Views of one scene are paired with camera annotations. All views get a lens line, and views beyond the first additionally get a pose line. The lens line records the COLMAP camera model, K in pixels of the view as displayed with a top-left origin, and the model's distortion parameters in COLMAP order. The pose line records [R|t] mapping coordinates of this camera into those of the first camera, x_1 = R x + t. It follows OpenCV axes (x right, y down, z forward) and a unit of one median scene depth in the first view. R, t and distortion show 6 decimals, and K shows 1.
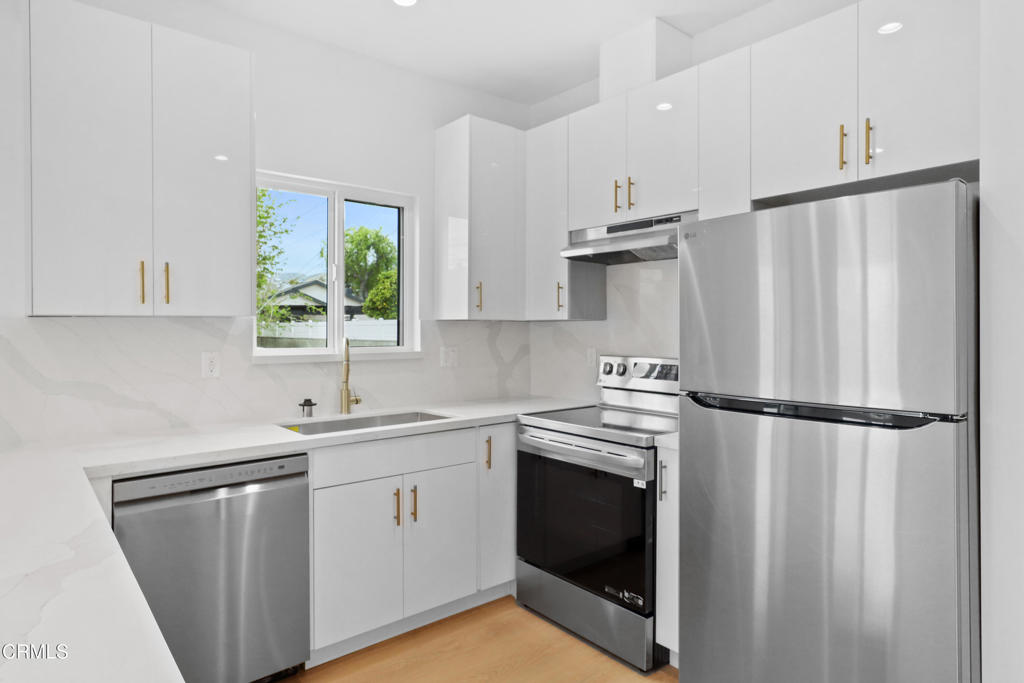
lens RADIAL K [[586.0, 0, 512.0], [0, 586.0, 341.5], [0, 0, 1]] dist [0.000162, 0.000019]
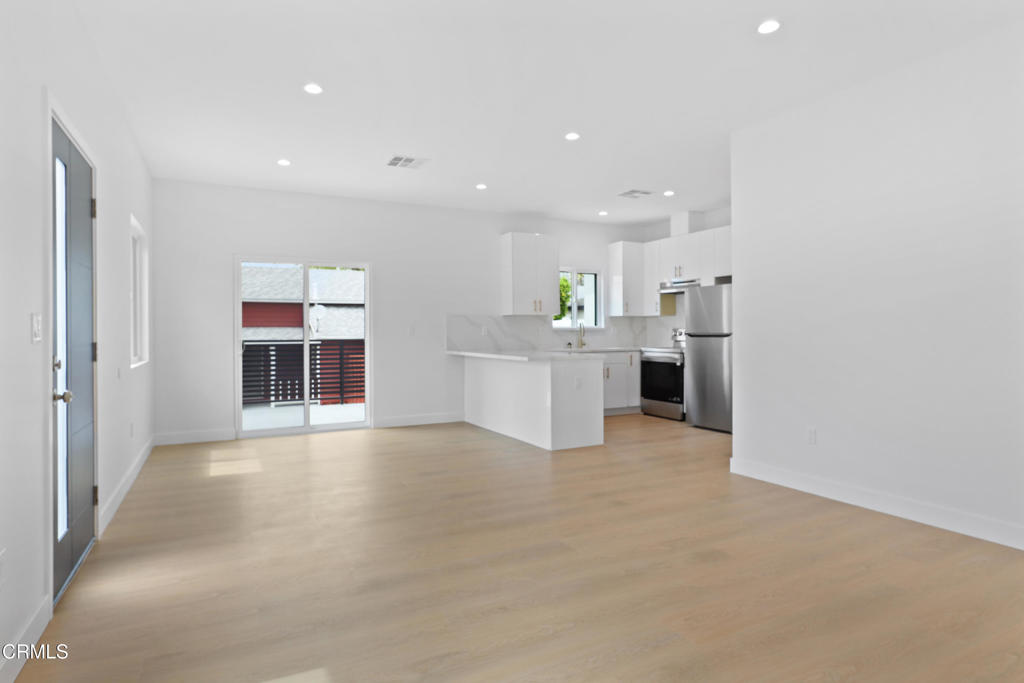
lens RADIAL K [[568.6, 0, 512.0], [0, 568.6, 341.5], [0, 0, 1]] dist [-0.000837, -0.000028]
pose [[0.975365, -0.003522, -0.220570, 0.008088], [0.002137, 0.999976, -0.006517, 0.108595], [0.220588, 0.005886, 0.975349, -1.880291]]
